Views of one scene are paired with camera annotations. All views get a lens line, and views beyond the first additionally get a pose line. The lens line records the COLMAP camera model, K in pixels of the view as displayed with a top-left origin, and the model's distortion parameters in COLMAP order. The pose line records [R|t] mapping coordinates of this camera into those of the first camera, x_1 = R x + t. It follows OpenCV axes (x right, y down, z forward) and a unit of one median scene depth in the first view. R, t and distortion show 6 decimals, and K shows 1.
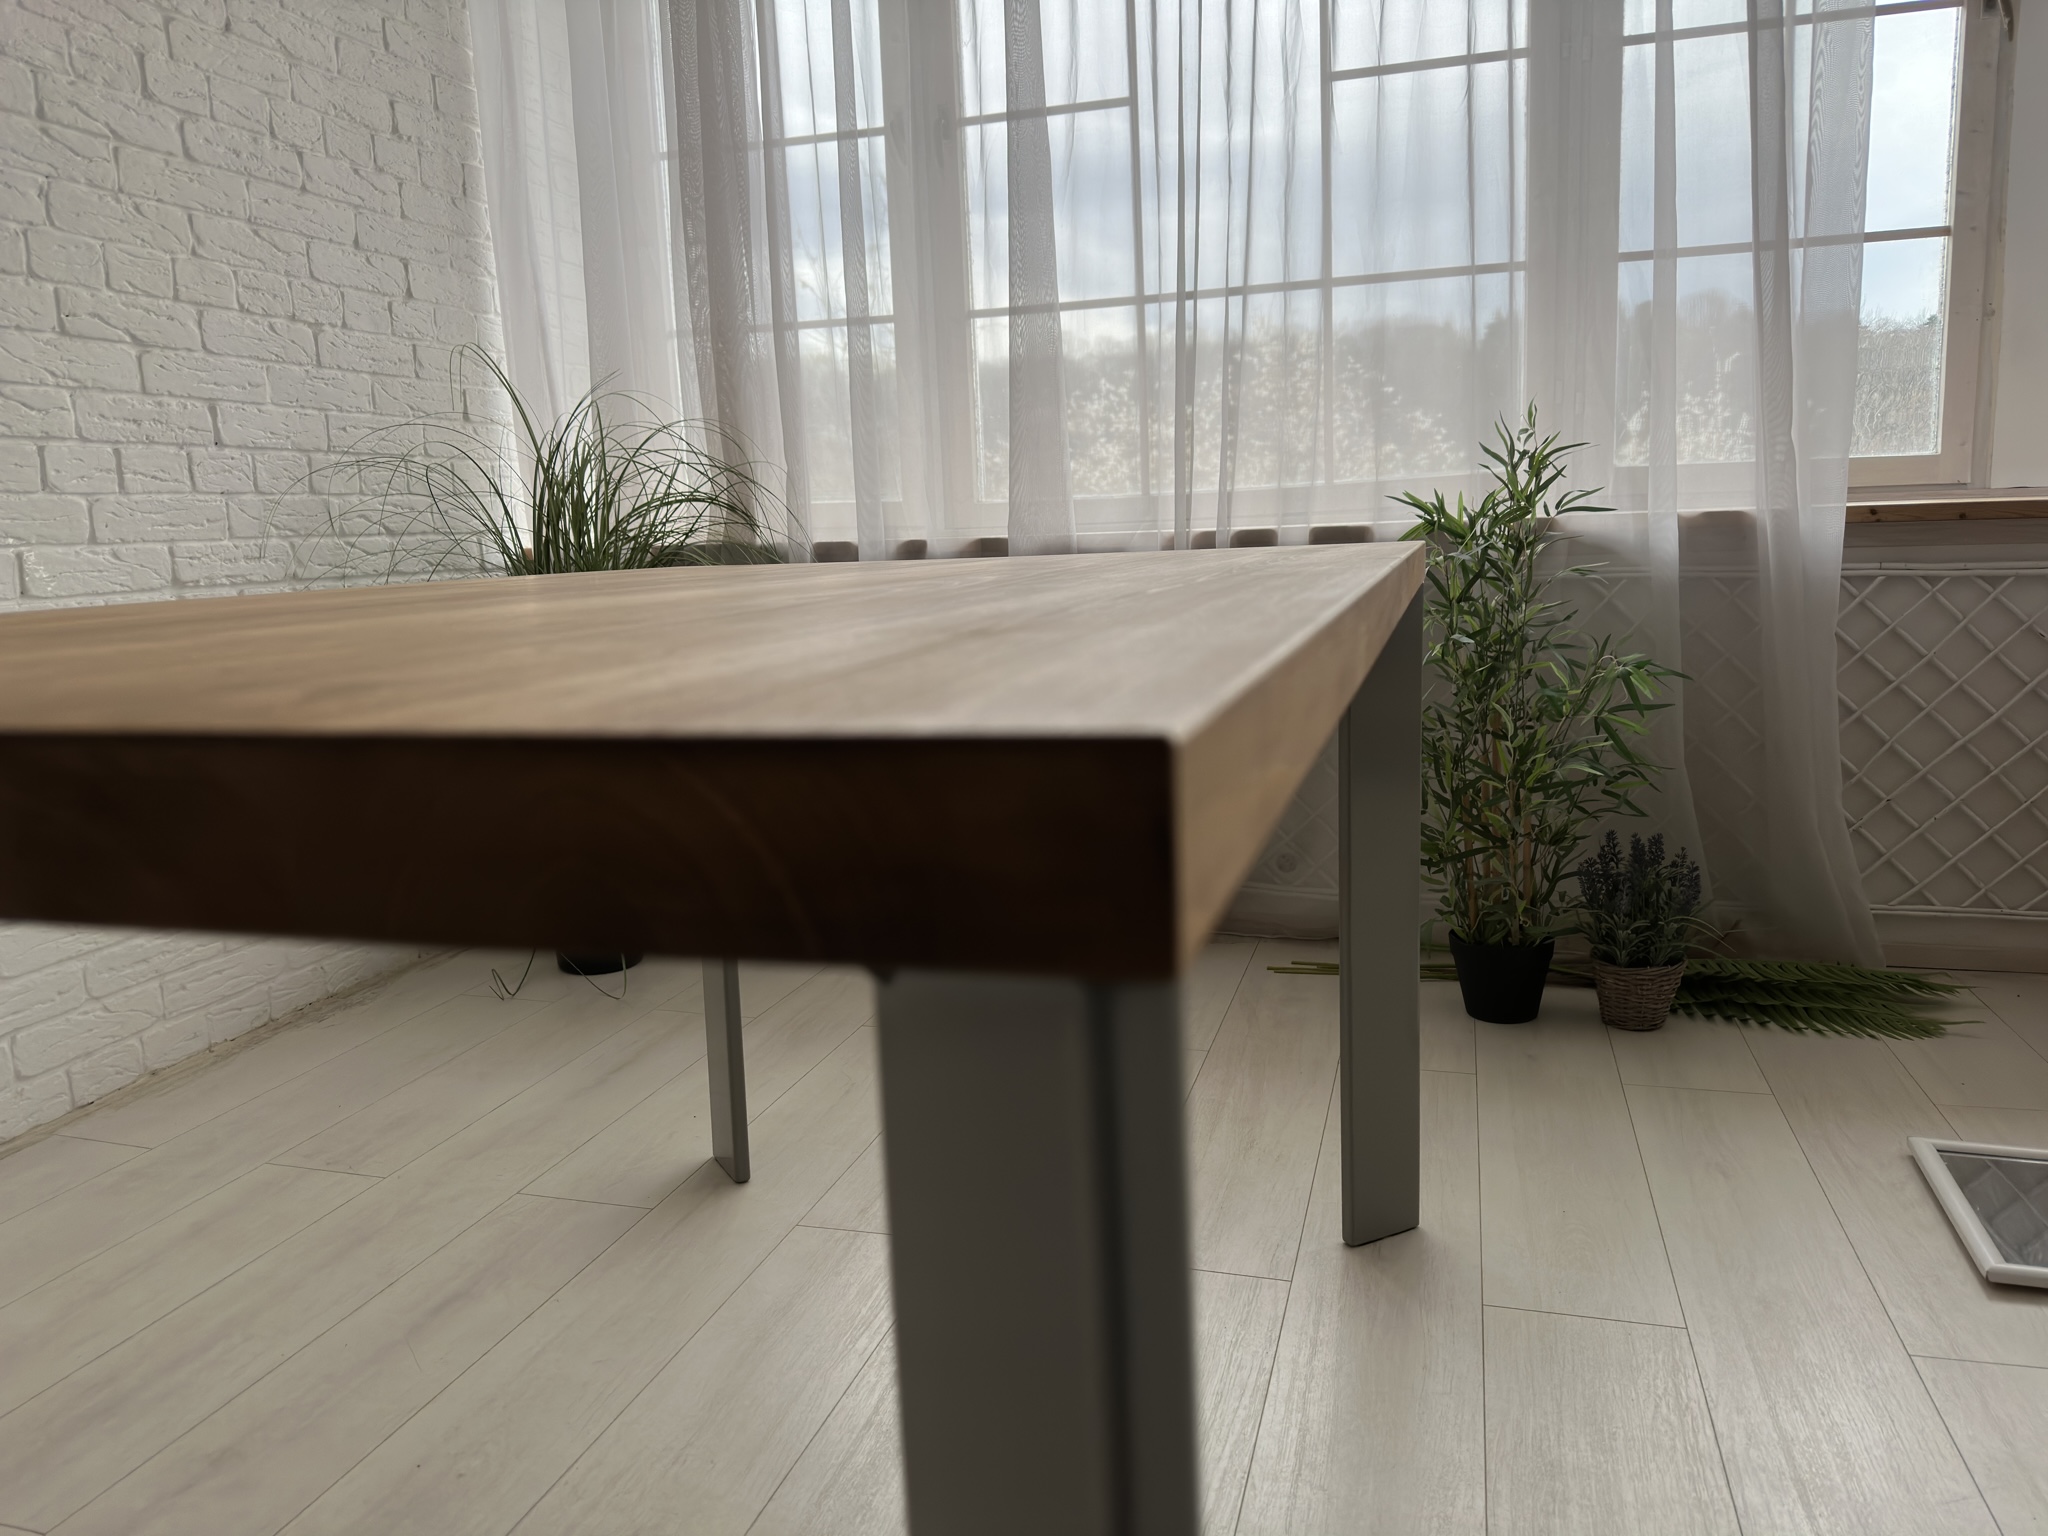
lens RADIAL K [[1447.0, 0, 1030.3], [0, 1447.0, 786.8], [0, 0, 1]] dist [0.012138, -0.030451]
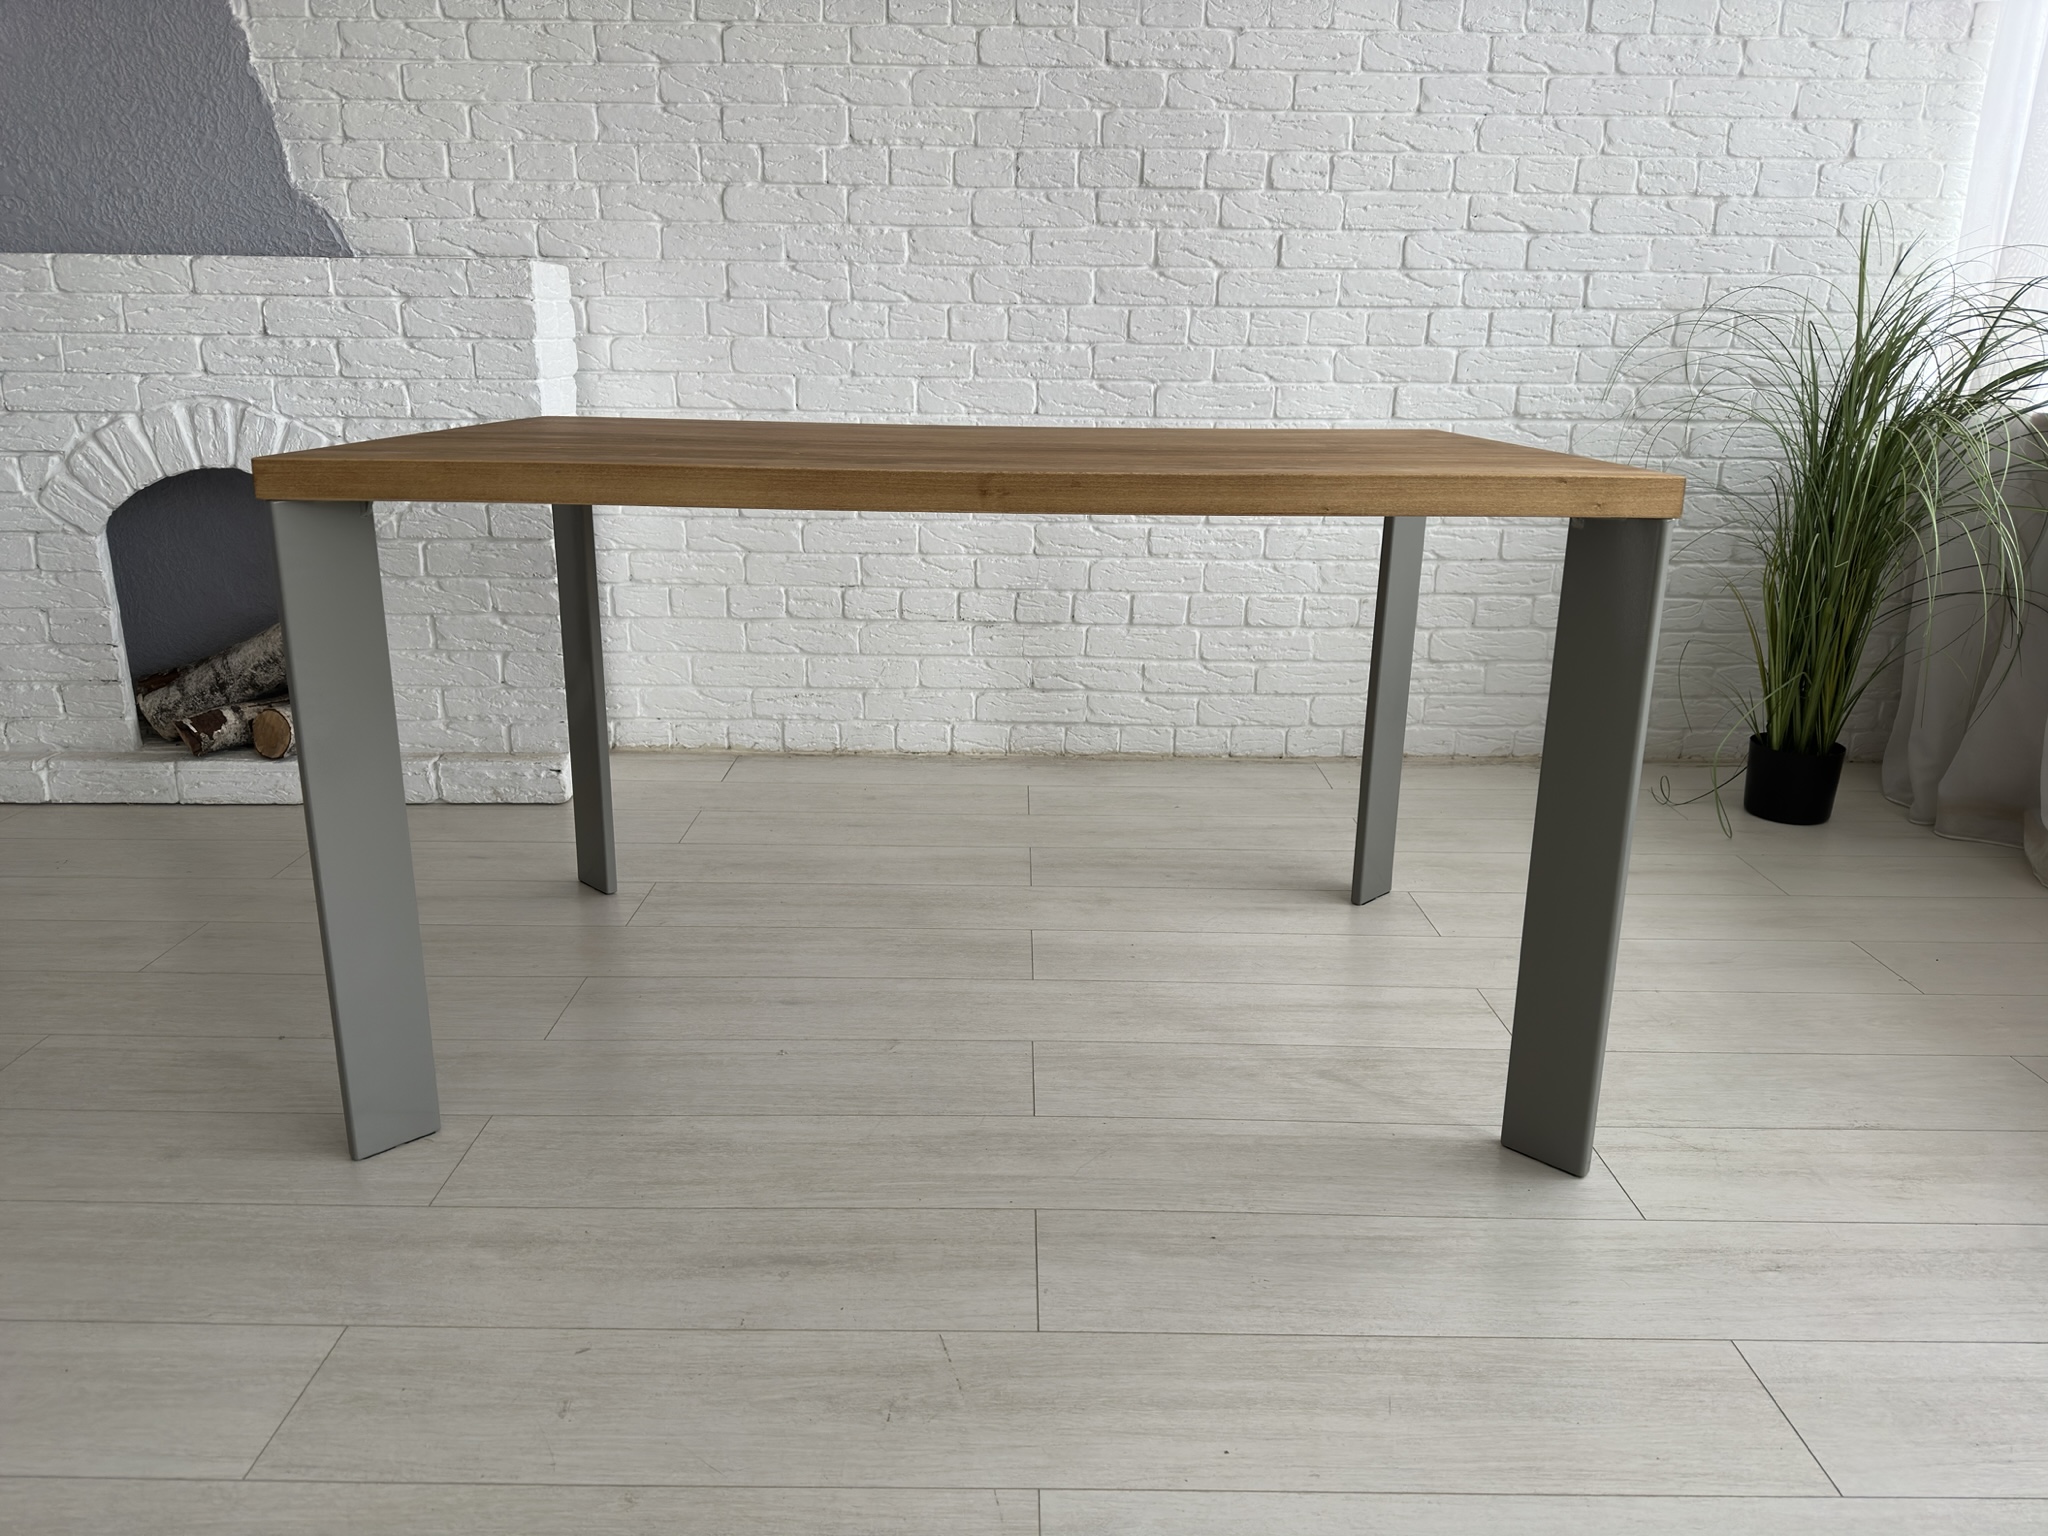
lens RADIAL K [[1447.0, 0, 1011.6], [0, 1447.0, 766.8], [0, 0, 1]] dist [0.012138, -0.030451]
pose [[0.277860, 0.299204, -0.912837, 0.612617], [-0.188818, 0.948730, 0.253494, -0.085281], [0.941882, 0.101924, 0.320110, 0.167672]]
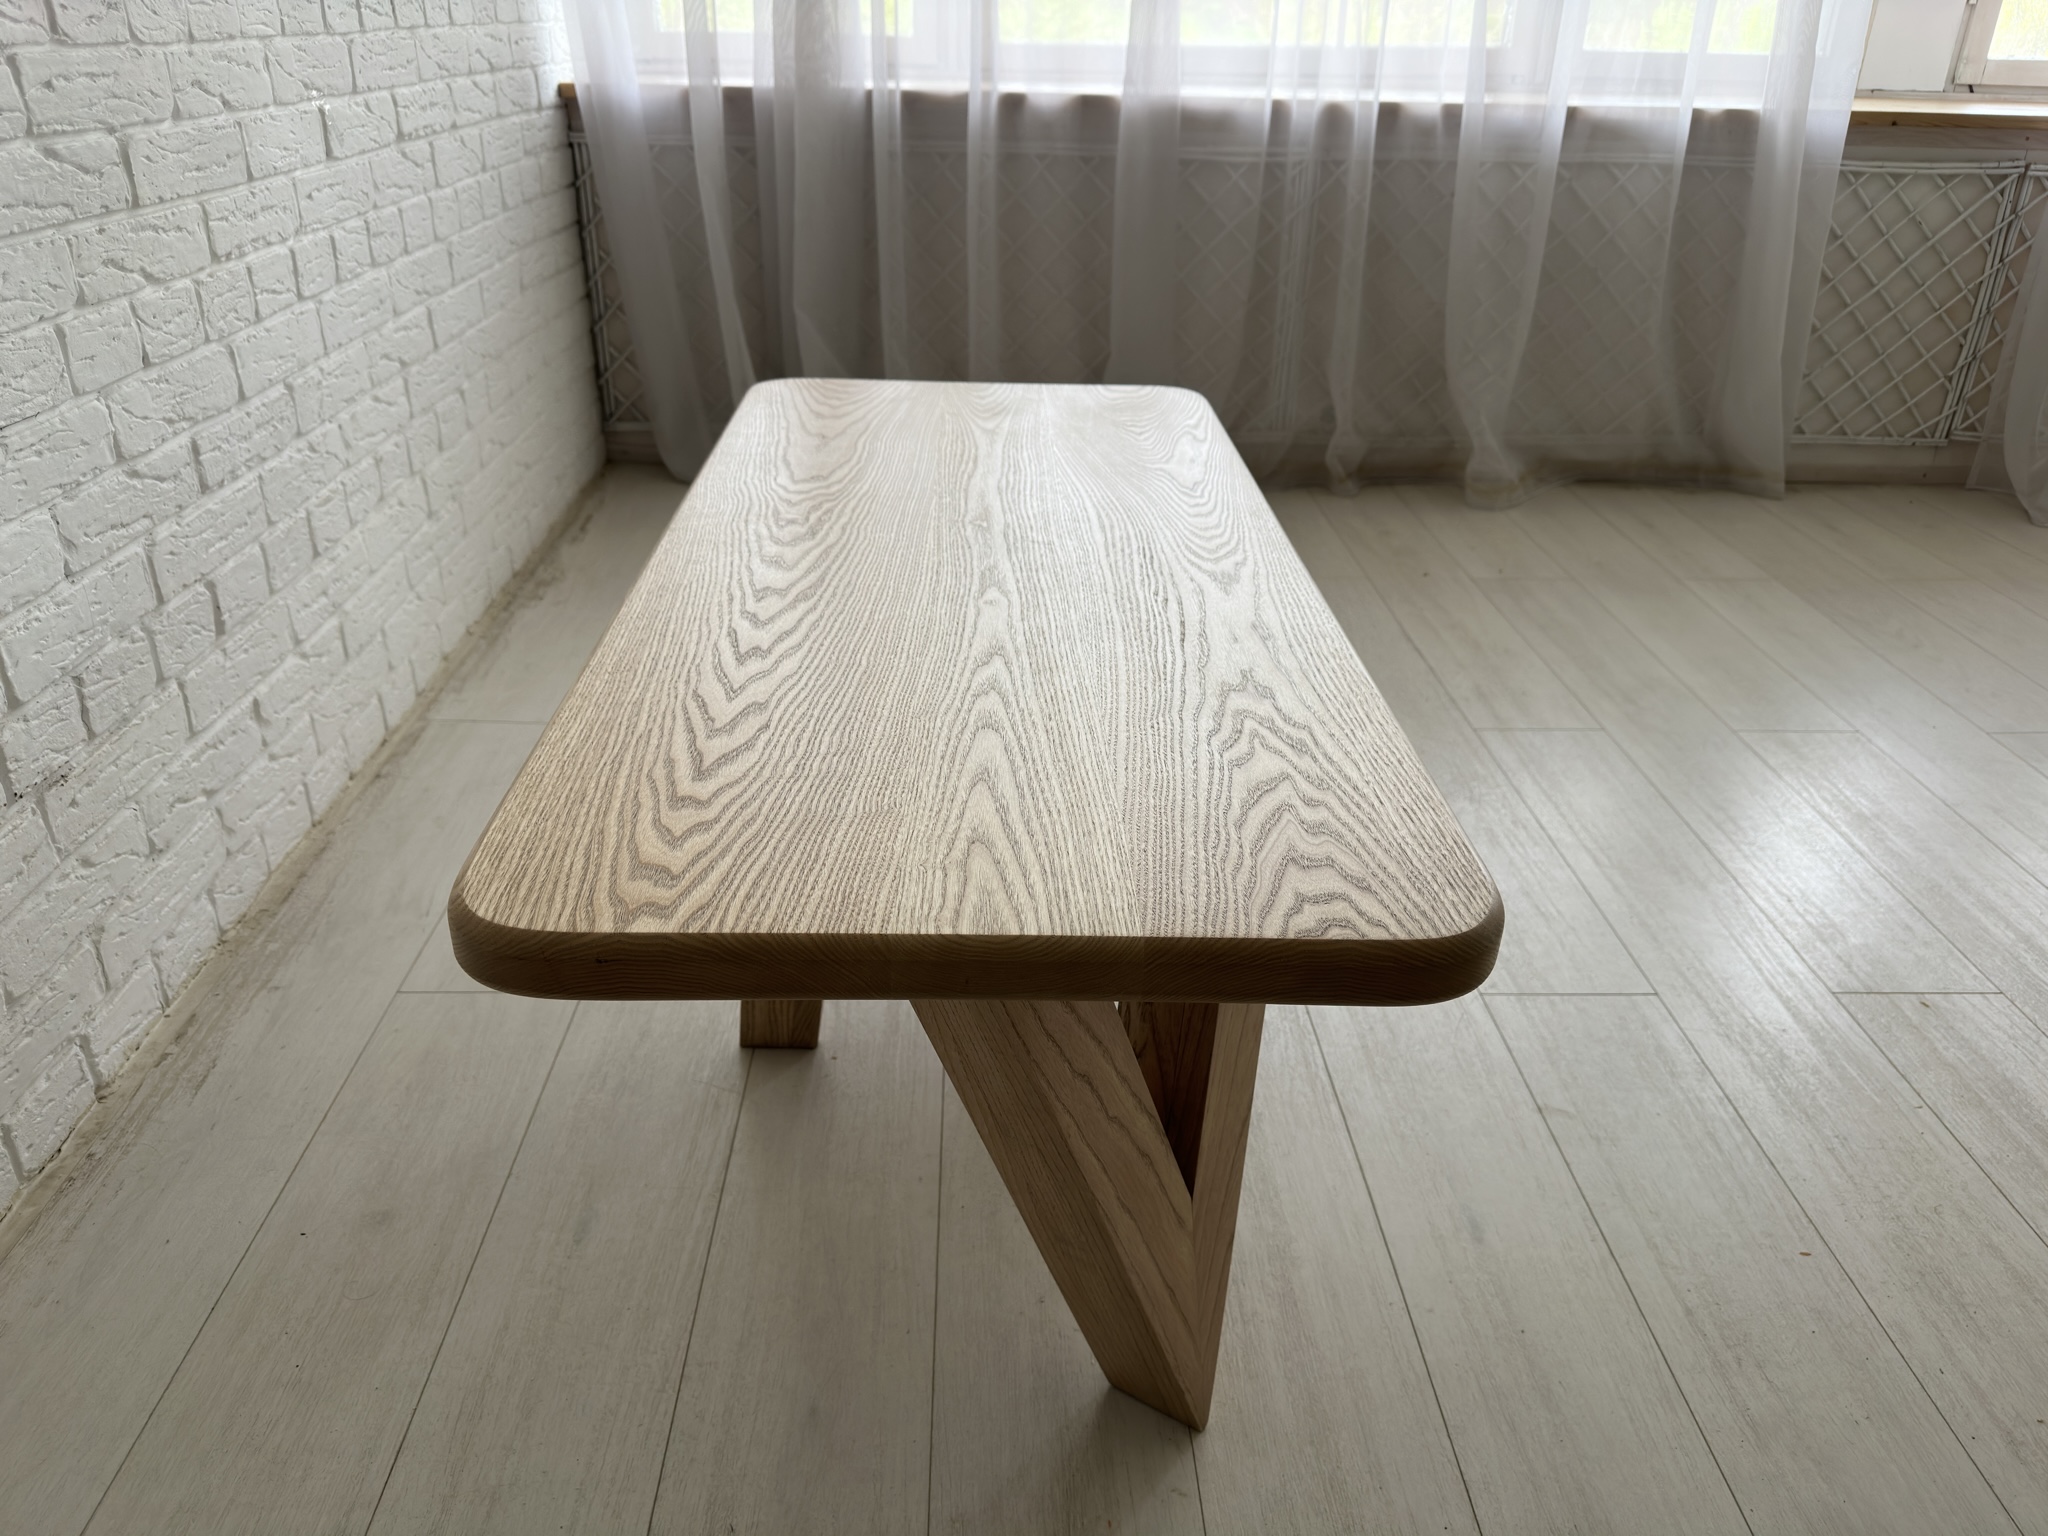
lens RADIAL K [[1447.0, 0, 1028.4], [0, 1447.0, 751.6], [0, 0, 1]] dist [0.012138, -0.030451]
pose [[0.947925, -0.098704, 0.302813, -0.539458], [0.006059, 0.956183, 0.292706, -0.034383], [-0.318436, -0.275628, 0.906988, -0.070651]]
